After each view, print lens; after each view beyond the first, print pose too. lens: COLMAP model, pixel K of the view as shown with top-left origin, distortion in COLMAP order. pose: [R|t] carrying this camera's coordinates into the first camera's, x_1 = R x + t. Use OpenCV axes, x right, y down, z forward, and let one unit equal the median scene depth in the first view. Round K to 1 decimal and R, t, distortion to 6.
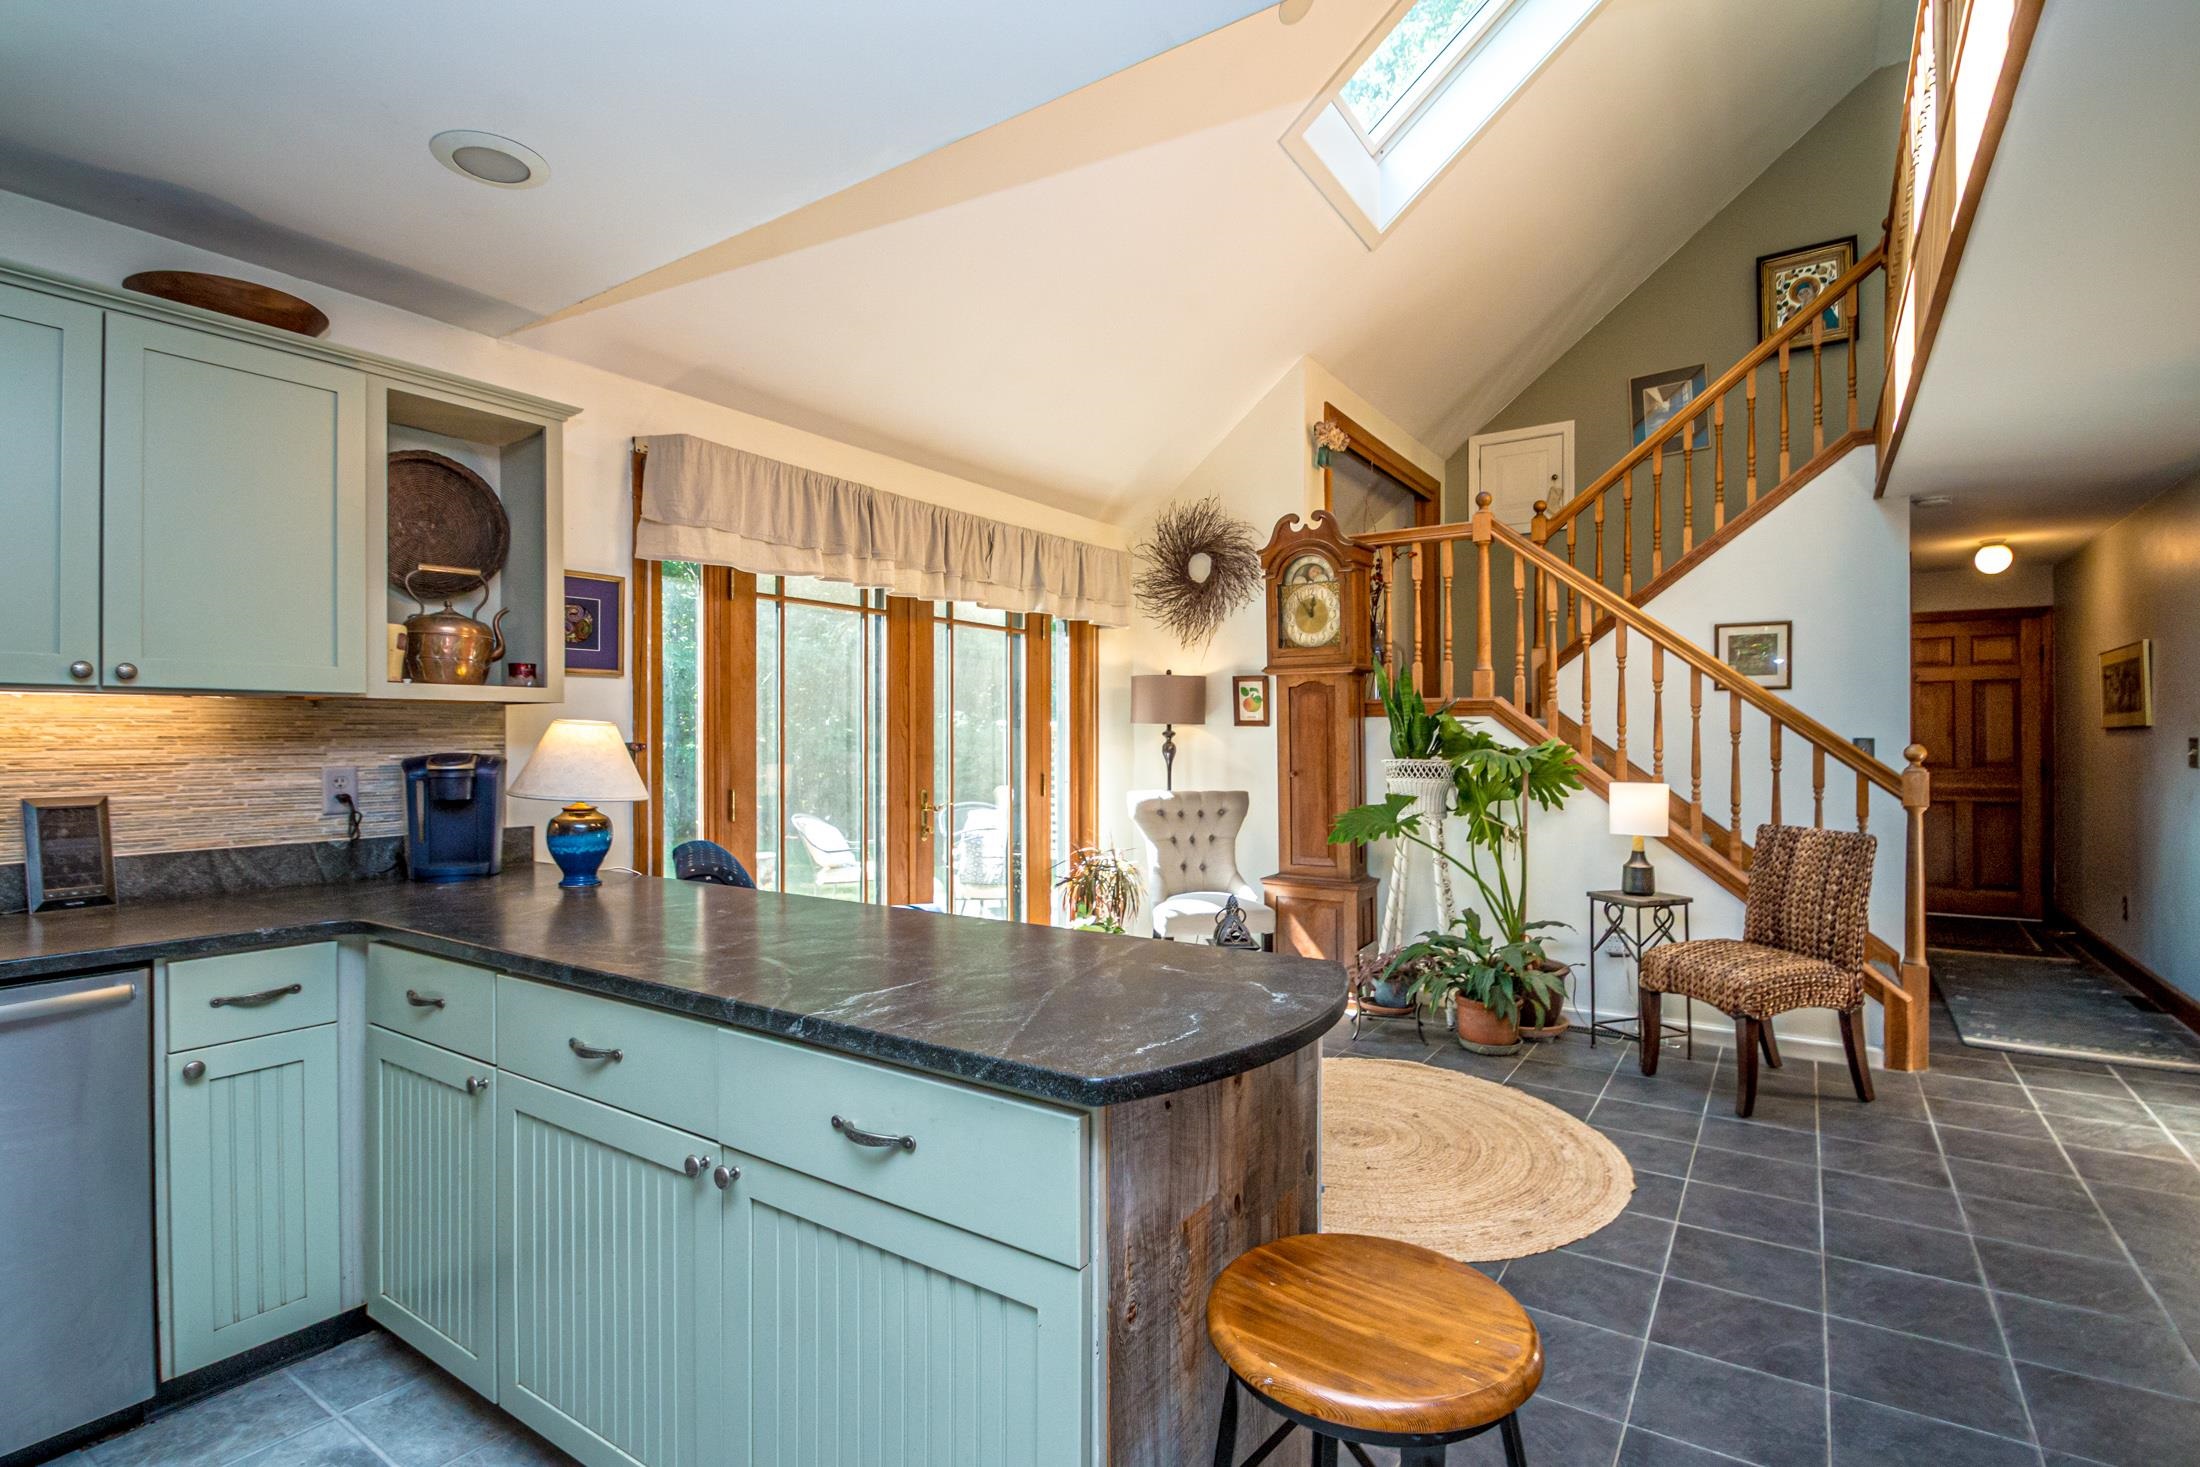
lens RADIAL K [[1059.8, 0, 1094.3], [0, 1059.8, 697.2], [0, 0, 1]] dist [0.009403, -0.011756]
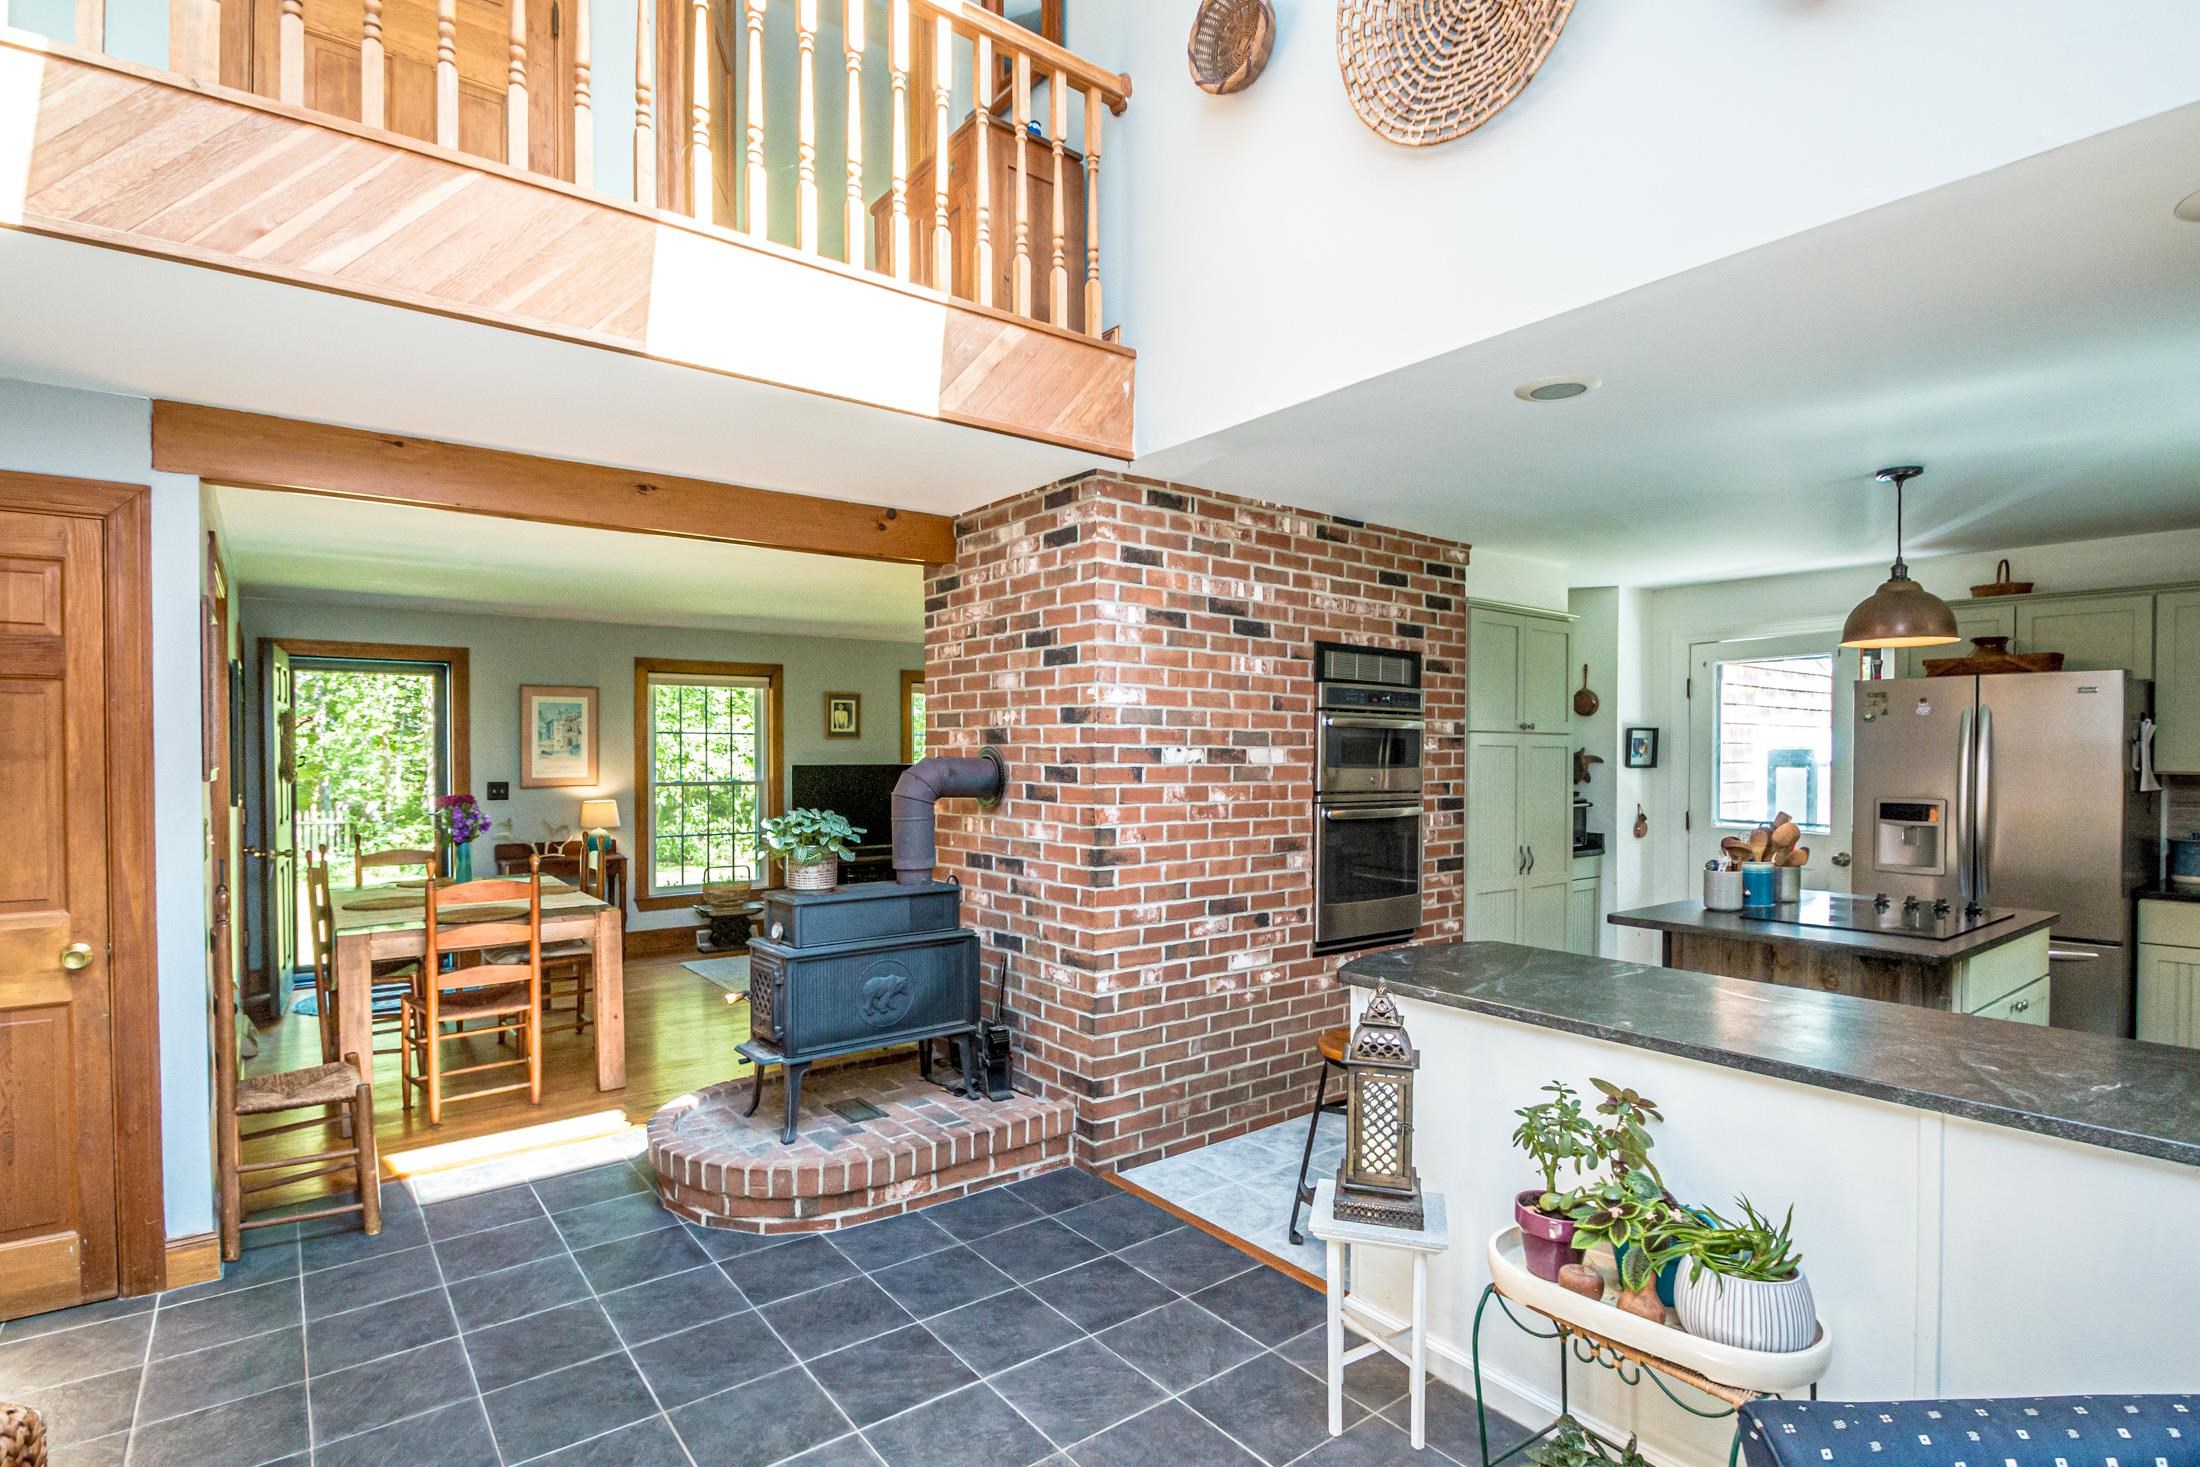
lens RADIAL K [[1059.8, 0, 1094.5], [0, 1059.8, 764.1], [0, 0, 1]] dist [0.009403, -0.011756]
pose [[-0.941890, 0.000565, 0.335922, 0.017420], [-0.008672, 0.999624, -0.025997, -0.006269], [-0.335810, -0.027400, -0.941531, 0.968274]]
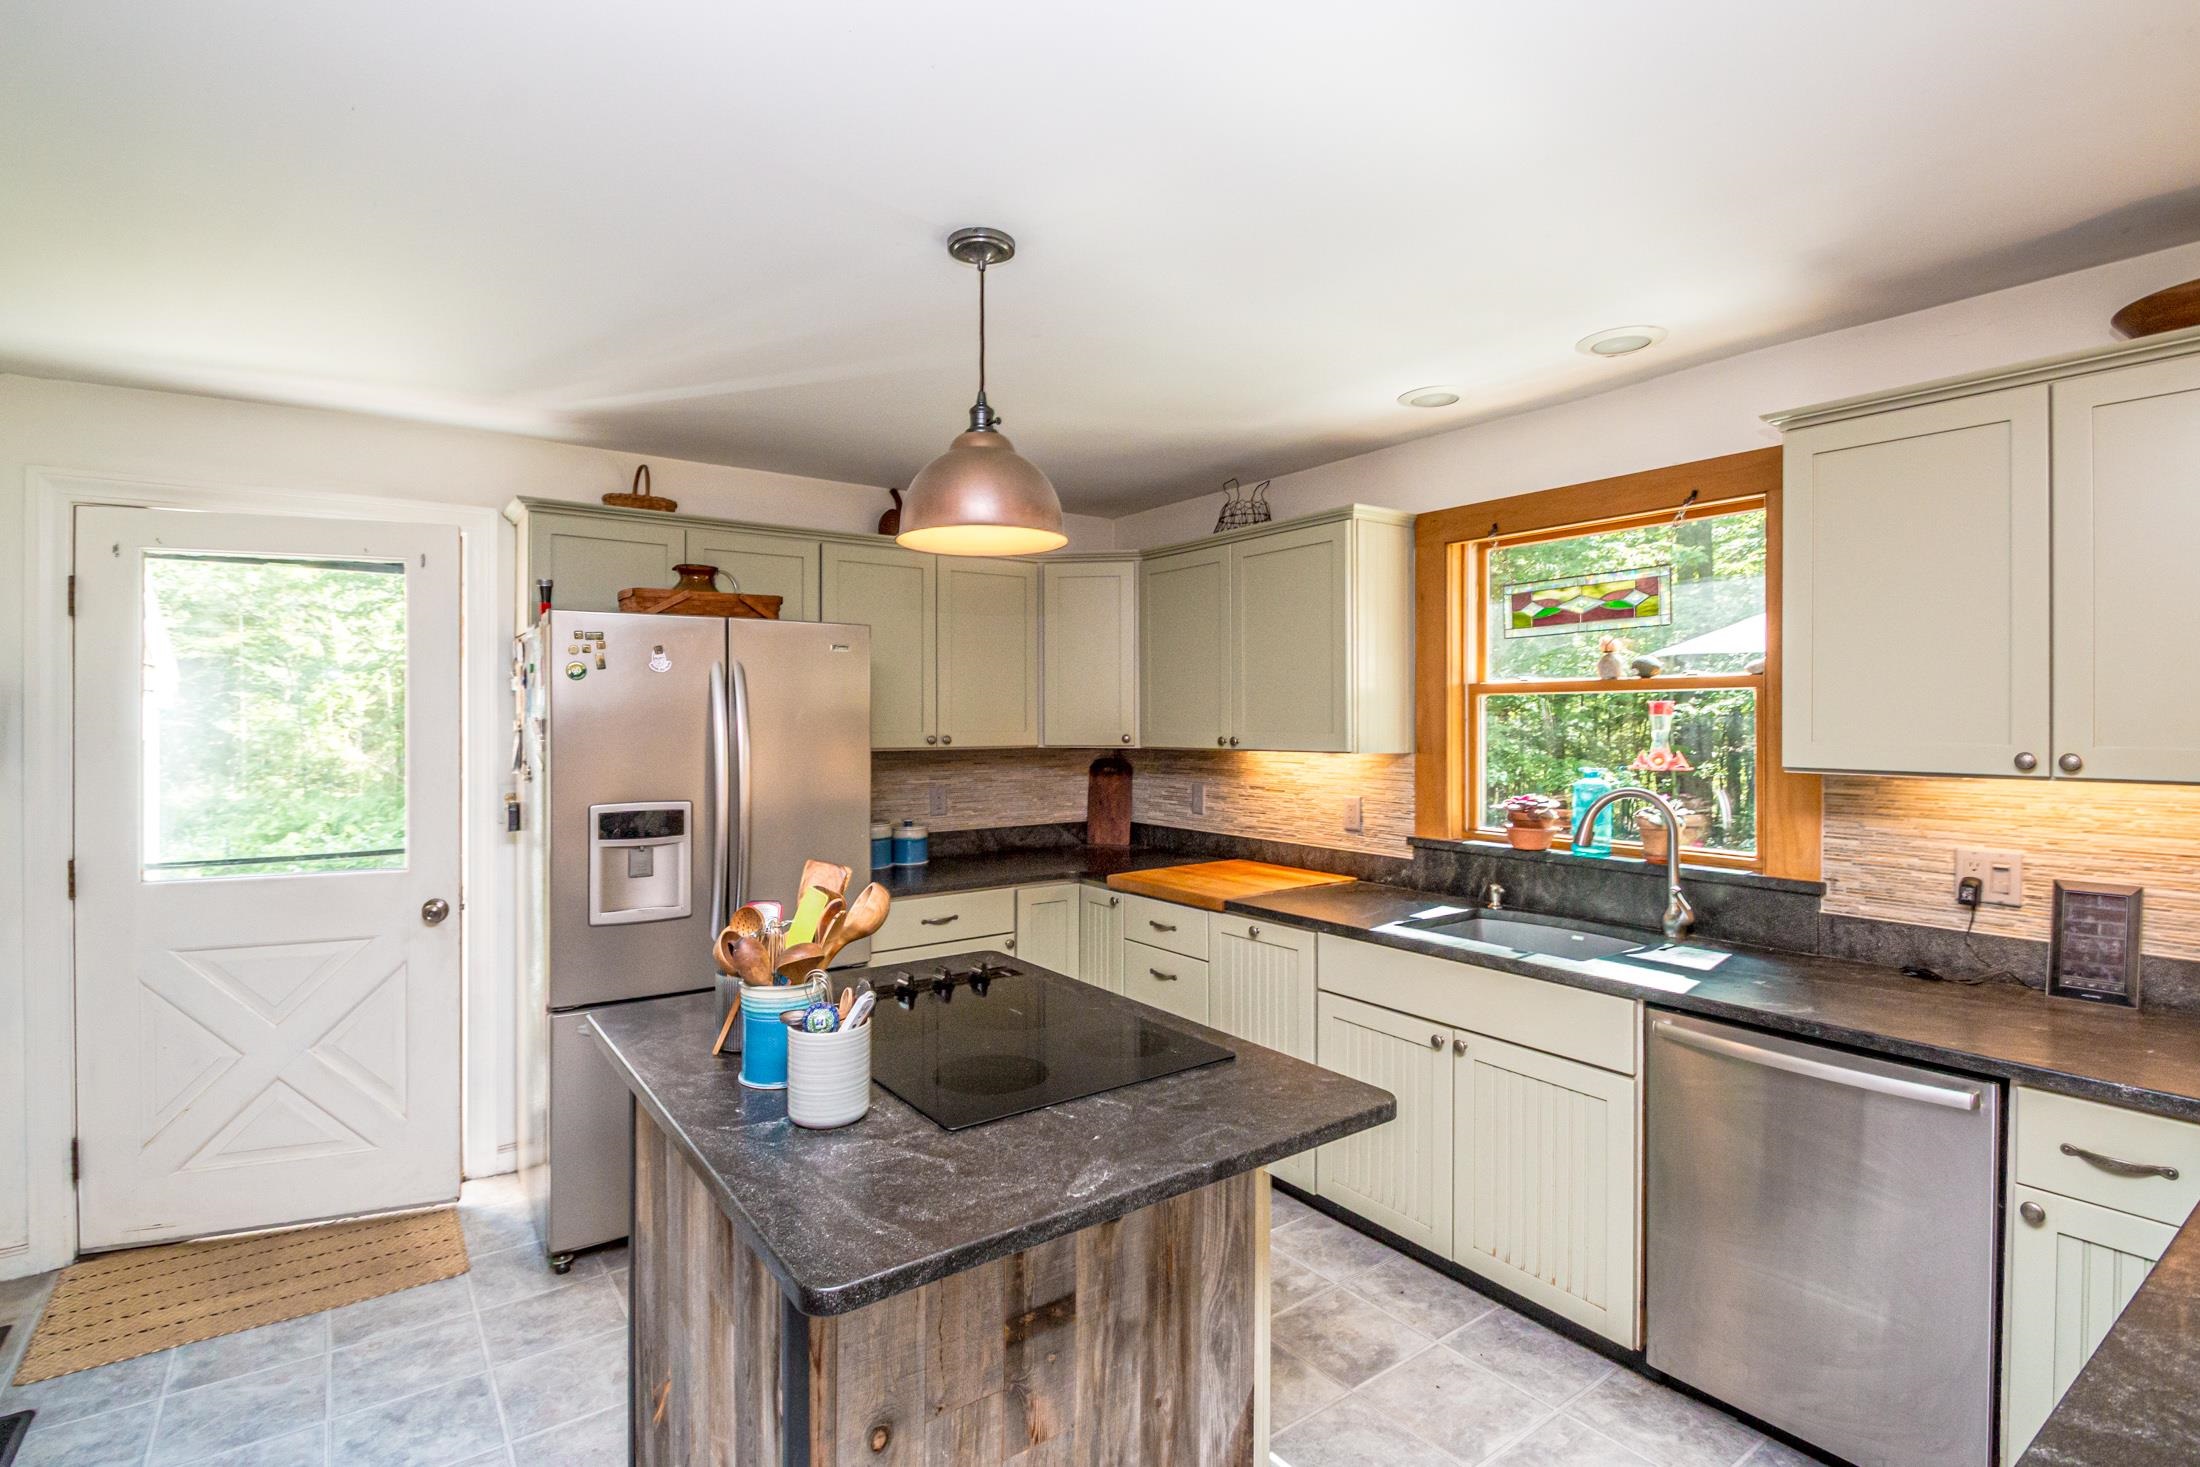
lens RADIAL K [[1059.8, 0, 1094.7], [0, 1059.8, 691.1], [0, 0, 1]] dist [0.009403, -0.011756]
pose [[-0.362488, -0.016289, -0.931846, 0.125319], [0.040253, 0.998641, -0.033115, -0.041254], [0.931119, -0.049514, -0.361339, 0.246906]]
